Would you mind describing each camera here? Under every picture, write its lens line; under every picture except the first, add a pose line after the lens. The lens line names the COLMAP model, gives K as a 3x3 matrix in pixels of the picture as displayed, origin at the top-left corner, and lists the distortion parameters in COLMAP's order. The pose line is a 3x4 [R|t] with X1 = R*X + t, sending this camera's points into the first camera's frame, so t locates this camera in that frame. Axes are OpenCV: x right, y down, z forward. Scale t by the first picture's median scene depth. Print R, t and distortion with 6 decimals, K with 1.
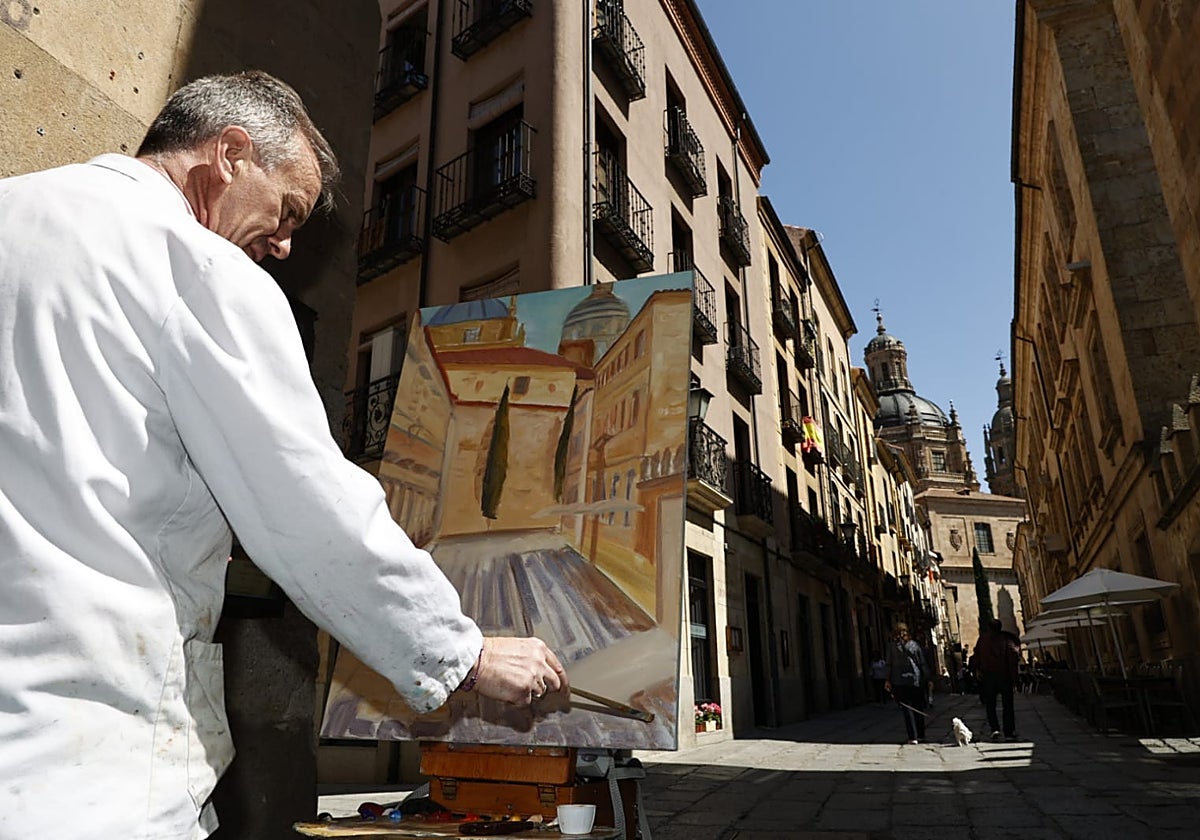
lens RADIAL K [[855.6, 0, 624.9], [0, 855.6, 418.3], [0, 0, 1]] dist [0.011014, -0.001204]
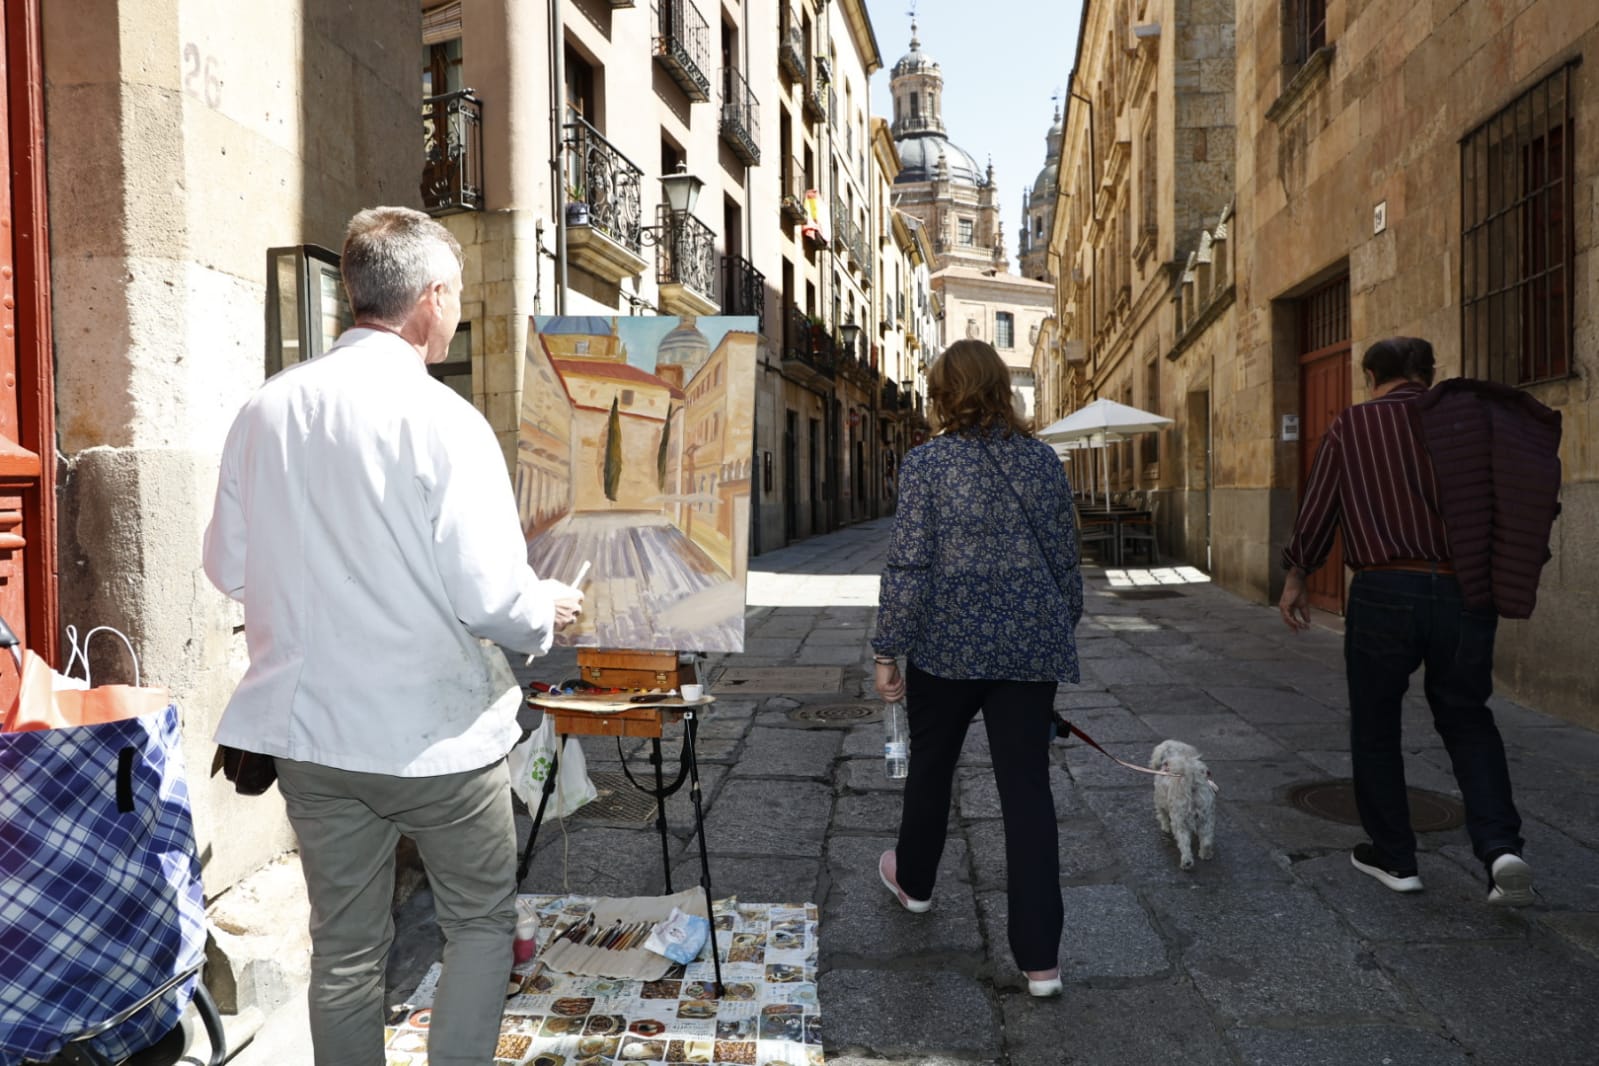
lens RADIAL K [[1155.9, 0, 799.5], [0, 1155.9, 533.0], [0, 0, 1]] dist [0.074336, 0.000591]
pose [[0.976498, -0.000520, 0.215528, -0.034745], [-0.073165, 0.939816, 0.333756, -0.064925], [-0.202730, -0.341681, 0.917690, -0.111611]]
